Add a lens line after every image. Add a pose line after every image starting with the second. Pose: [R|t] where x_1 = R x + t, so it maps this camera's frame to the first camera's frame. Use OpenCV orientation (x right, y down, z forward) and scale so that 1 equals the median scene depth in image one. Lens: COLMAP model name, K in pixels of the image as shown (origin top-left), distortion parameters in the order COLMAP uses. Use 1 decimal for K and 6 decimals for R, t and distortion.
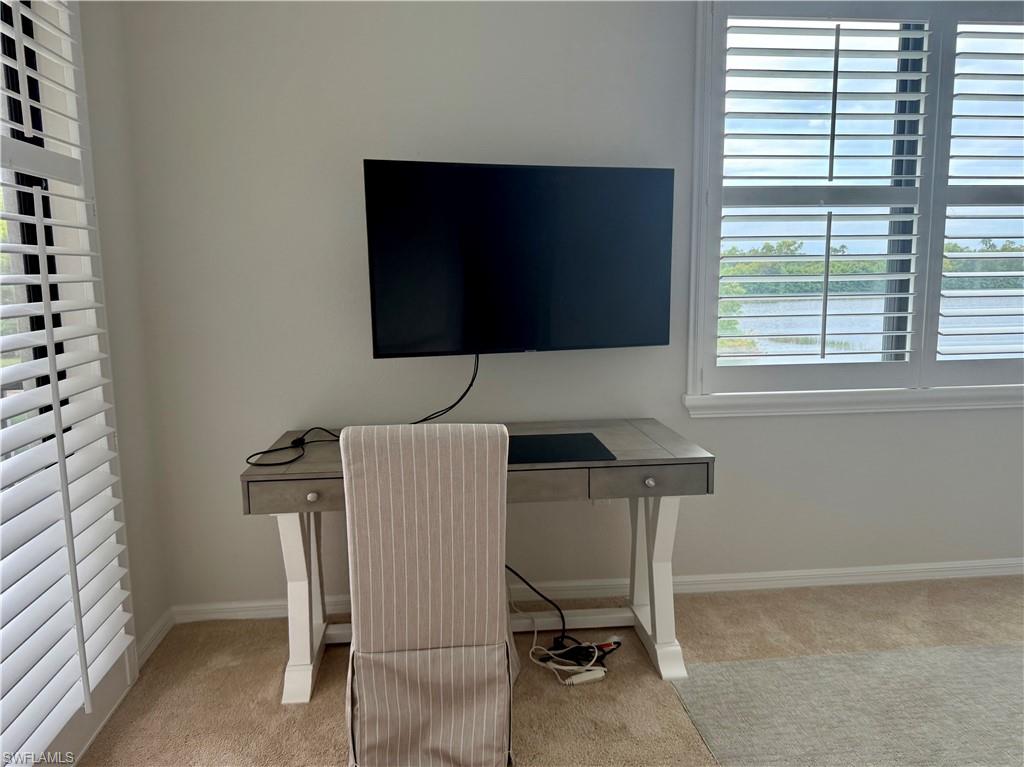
lens RADIAL K [[754.1, 0, 507.3], [0, 754.1, 385.6], [0, 0, 1]] dist [0.058499, -0.073441]
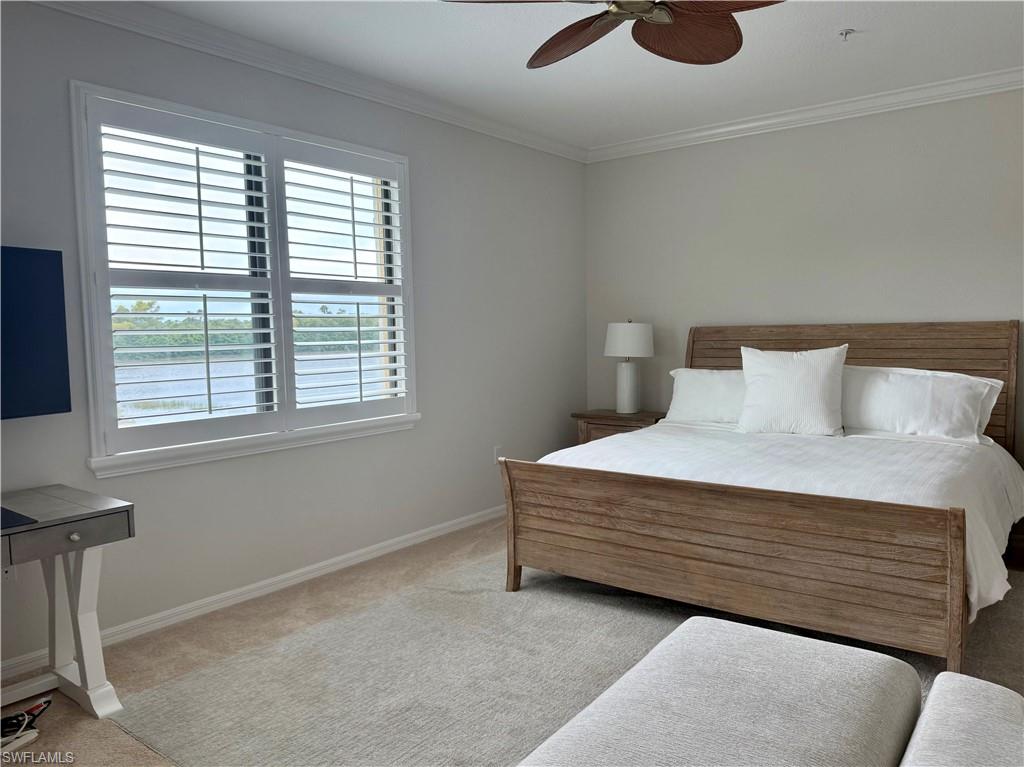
lens RADIAL K [[754.1, 0, 509.1], [0, 754.1, 381.2], [0, 0, 1]] dist [0.058499, -0.073441]
pose [[0.700112, -0.050935, 0.712214, -0.116088], [0.114590, 0.992539, -0.041660, 0.018028], [-0.704778, 0.110780, 0.700725, -0.192919]]
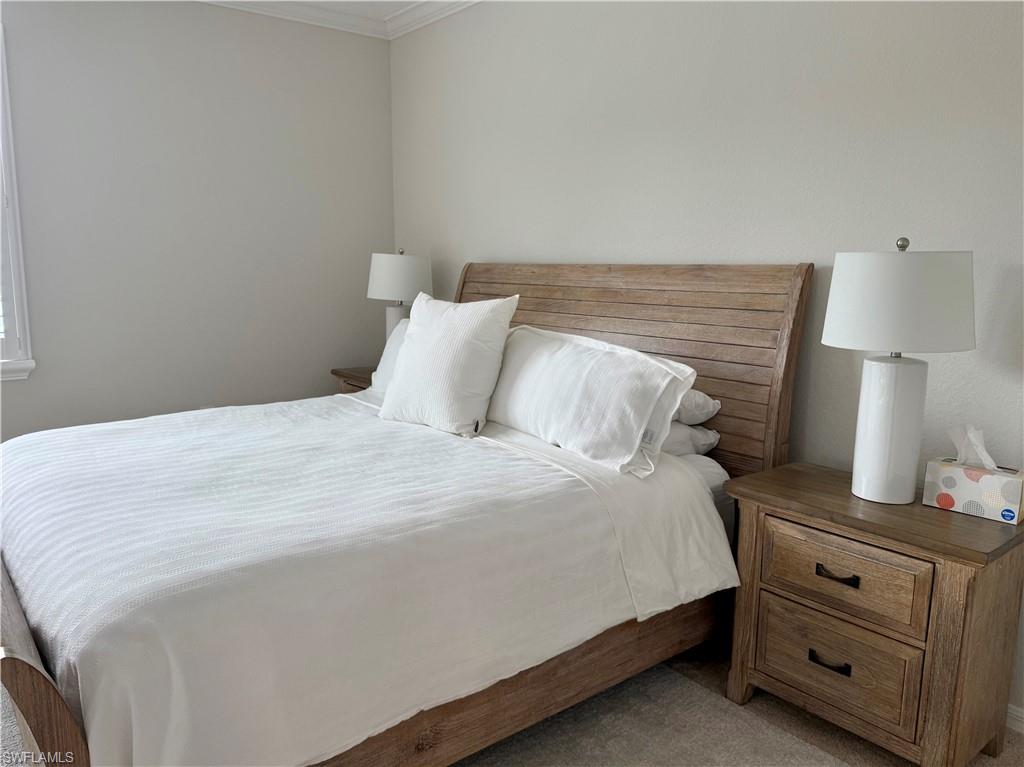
lens RADIAL K [[754.1, 0, 529.2], [0, 754.1, 376.9], [0, 0, 1]] dist [0.058499, -0.073441]
pose [[0.852092, -0.054241, 0.520573, 0.966266], [0.054139, 0.998414, 0.015413, 0.050926], [-0.520584, 0.015050, 0.853678, -0.444167]]
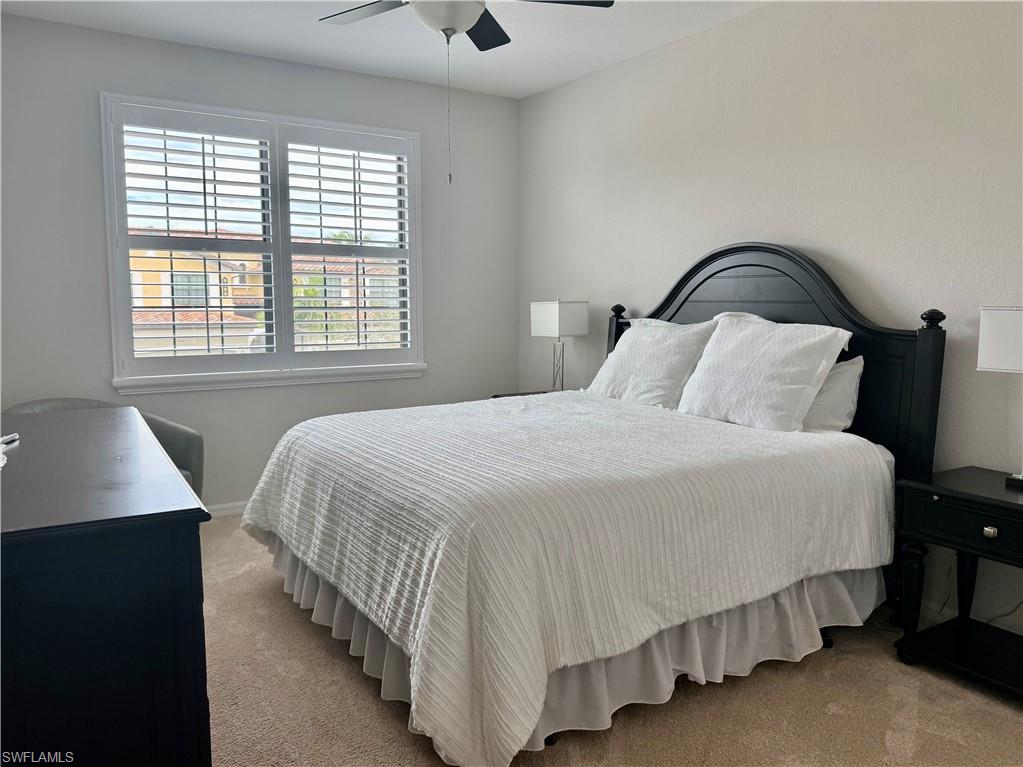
lens RADIAL K [[753.4, 0, 521.5], [0, 753.4, 387.6], [0, 0, 1]] dist [0.058499, -0.073441]
pose [[0.890896, -0.042576, 0.452208, 0.287186], [0.059138, 0.997995, -0.022547, 0.114391], [-0.450341, 0.046830, 0.891628, -0.665284]]
